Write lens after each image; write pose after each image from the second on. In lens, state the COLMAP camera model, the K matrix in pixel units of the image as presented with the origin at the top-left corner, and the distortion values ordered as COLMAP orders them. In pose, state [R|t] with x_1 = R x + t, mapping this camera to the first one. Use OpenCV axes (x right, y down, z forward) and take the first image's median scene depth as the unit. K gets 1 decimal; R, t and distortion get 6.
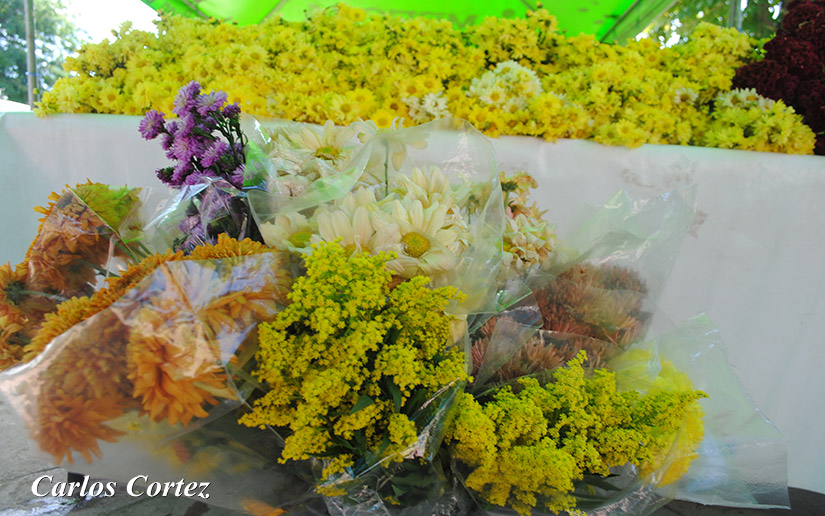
lens RADIAL K [[633.9, 0, 412.5], [0, 633.9, 258.0], [0, 0, 1]] dist [-0.077881, 0.002319]
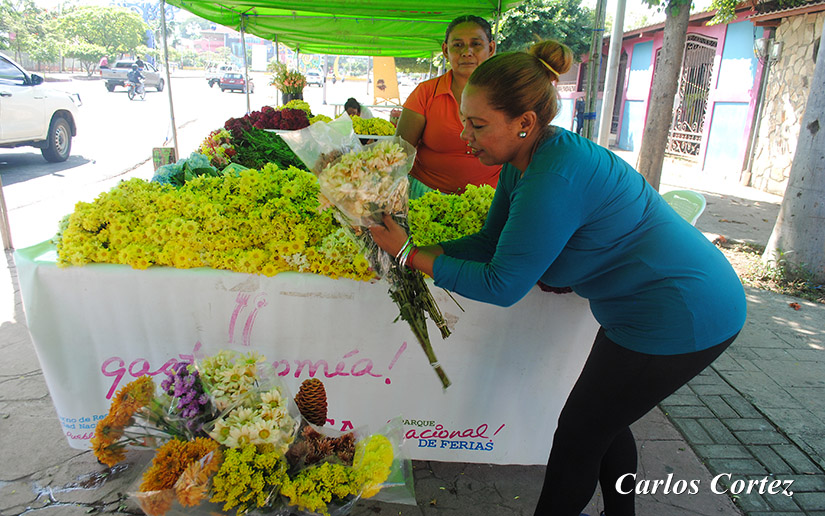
lens RADIAL K [[645.6, 0, 411.1], [0, 645.6, 276.8], [0, 0, 1]] dist [-0.086396, 0.014540]
pose [[0.996170, -0.034037, 0.080538, 0.193237], [0.016684, 0.978192, 0.207032, -0.550062], [-0.085829, -0.204895, 0.975014, -0.736204]]
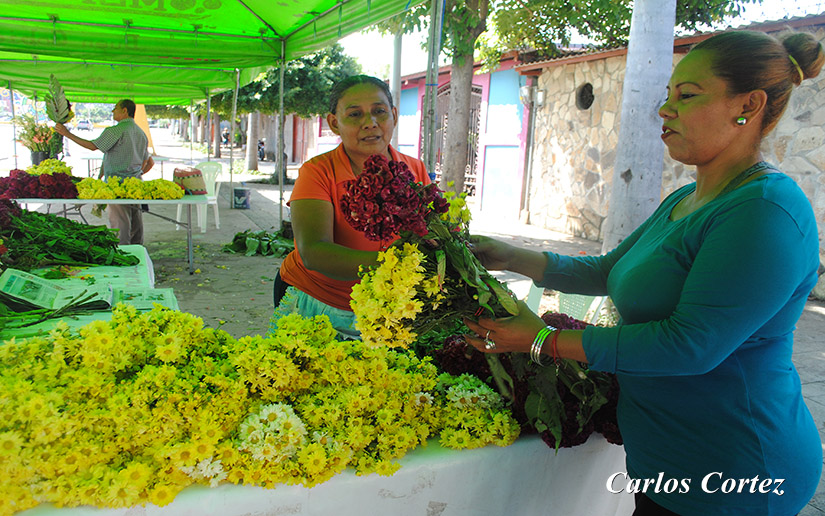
lens RADIAL K [[645.6, 0, 411.1], [0, 645.6, 276.8], [0, 0, 1]] dist [-0.086396, 0.014540]
pose [[0.897005, -0.112844, 0.427374, -0.080934], [0.049751, 0.986495, 0.156053, -0.704941], [-0.439212, -0.118718, 0.890505, -0.059067]]
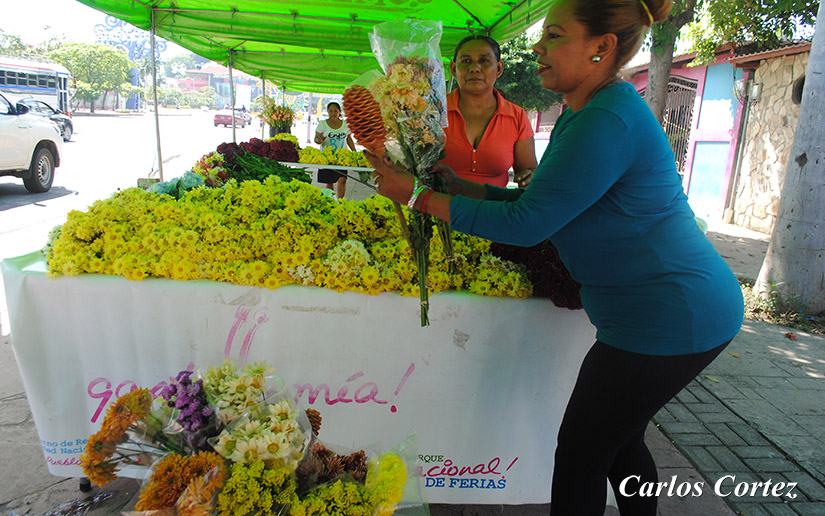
lens RADIAL K [[646.5, 0, 410.7], [0, 646.5, 271.8], [0, 0, 1]] dist [-0.087311, 0.016285]
pose [[0.993566, -0.019854, 0.111497, 0.123252], [0.004131, 0.990211, 0.139518, -0.472969], [-0.113176, -0.138160, 0.983922, -0.678104]]
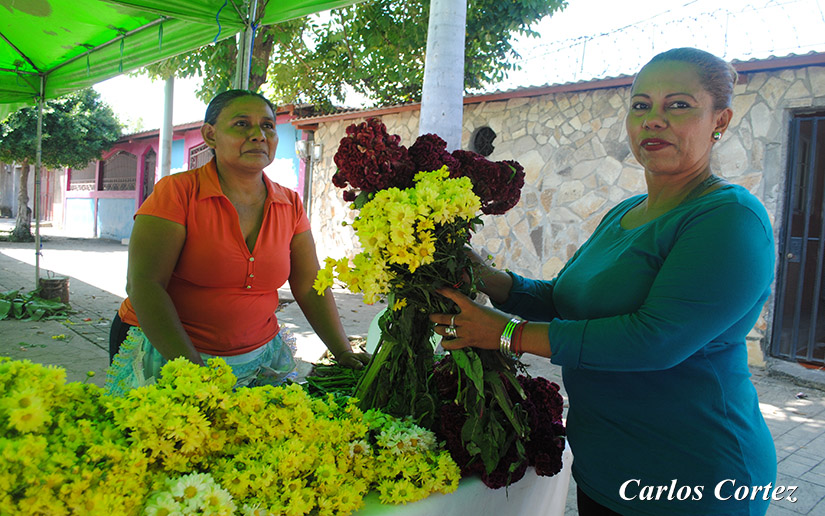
lens RADIAL K [[648.1, 0, 411.1], [0, 648.1, 272.1], [0, 0, 1]] dist [-0.083292, 0.006539]
pose [[0.680534, -0.087468, 0.727477, -0.227369], [0.046126, 0.995994, 0.076603, -0.635039], [-0.731263, -0.018576, 0.681842, 0.247645]]
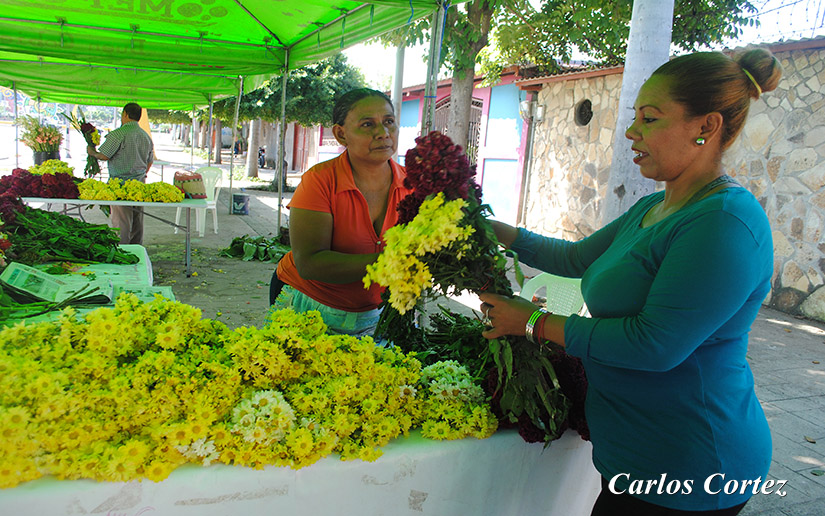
lens RADIAL K [[648.1, 0, 411.1], [0, 648.1, 272.1], [0, 0, 1]] dist [-0.083292, 0.006539]
pose [[0.897924, -0.077783, 0.433222, -0.101026], [0.022450, 0.991073, 0.131413, -0.692133], [-0.439577, -0.108273, 0.891655, -0.146489]]
